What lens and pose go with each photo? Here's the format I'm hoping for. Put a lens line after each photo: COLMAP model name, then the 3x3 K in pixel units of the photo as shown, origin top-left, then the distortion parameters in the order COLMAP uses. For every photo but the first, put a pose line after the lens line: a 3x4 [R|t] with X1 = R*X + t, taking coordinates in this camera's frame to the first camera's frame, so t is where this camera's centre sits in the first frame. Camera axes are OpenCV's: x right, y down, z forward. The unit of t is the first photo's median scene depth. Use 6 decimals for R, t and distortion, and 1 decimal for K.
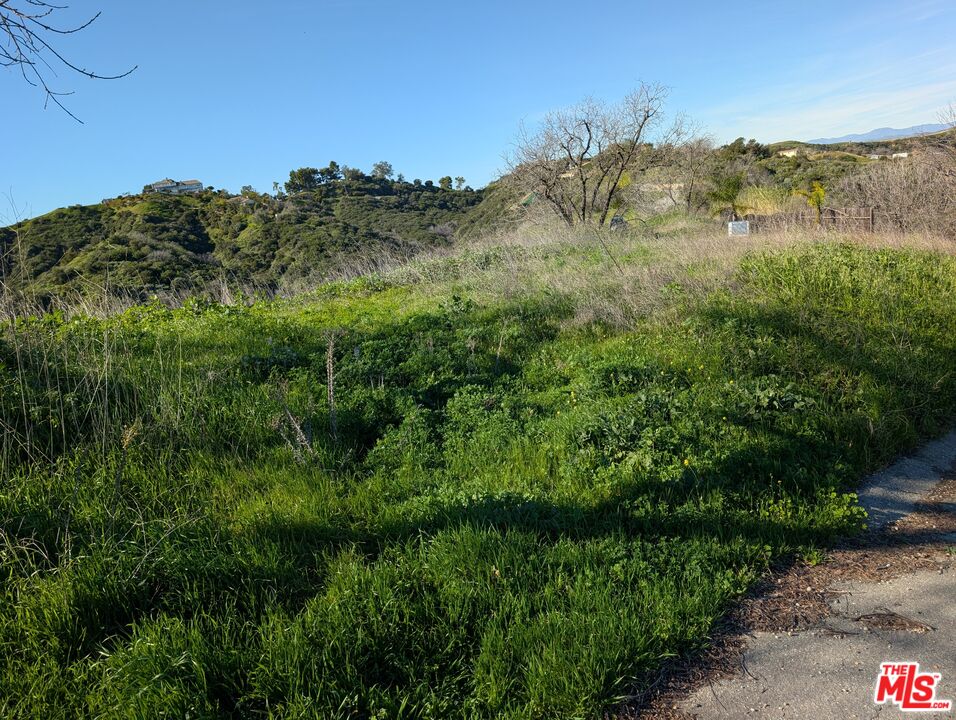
lens RADIAL K [[694.2, 0, 478.0], [0, 694.2, 360.0], [0, 0, 1]] dist [0.019902, -0.006451]
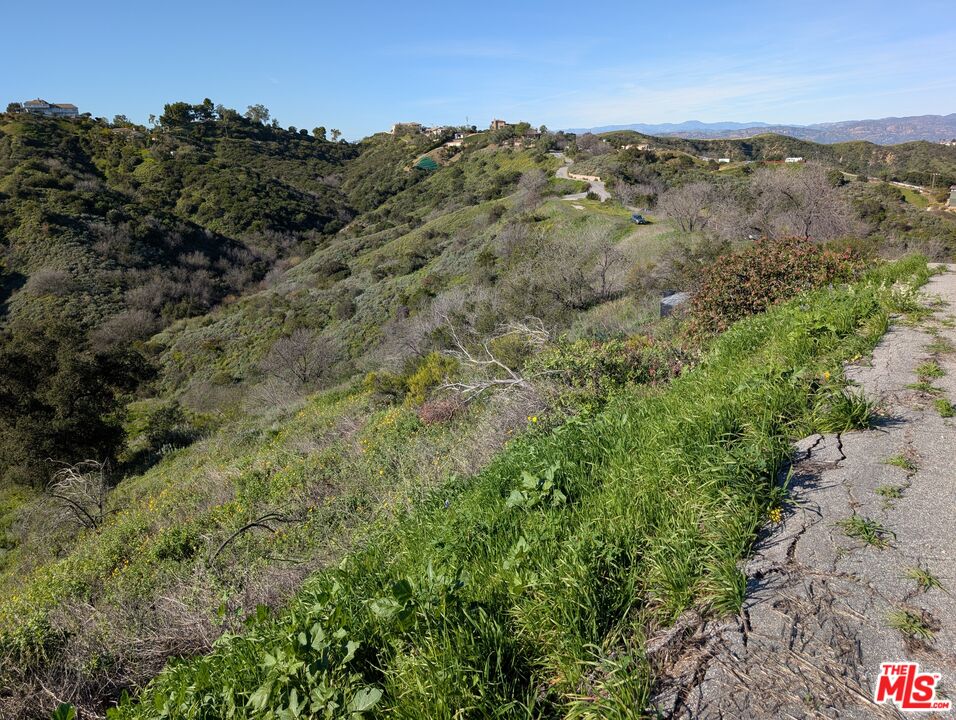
lens RADIAL K [[694.2, 0, 478.0], [0, 694.2, 360.0], [0, 0, 1]] dist [0.019902, -0.006451]
pose [[0.968532, 0.033387, 0.246638, -0.072924], [-0.048517, 0.997278, 0.055523, 0.010170], [-0.244113, -0.065742, 0.967516, -0.076163]]
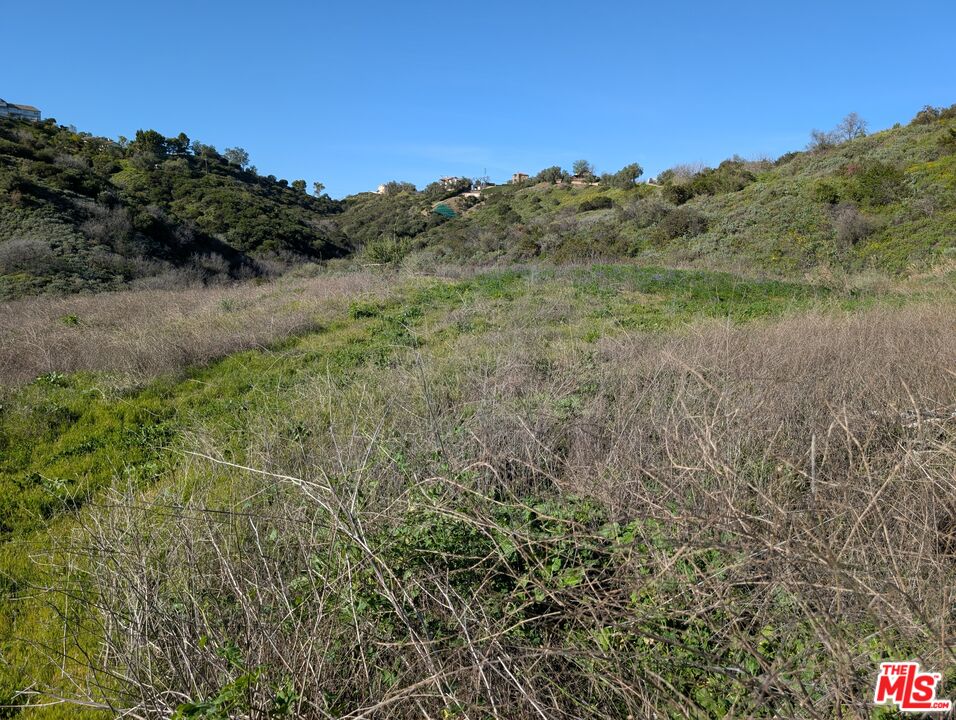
lens RADIAL K [[694.2, 0, 478.0], [0, 694.2, 360.0], [0, 0, 1]] dist [0.019902, -0.006451]
pose [[0.929679, 0.126774, 0.345868, -0.137970], [-0.099731, 0.990471, -0.094975, 0.050654], [-0.354613, 0.053802, 0.933464, 0.055246]]
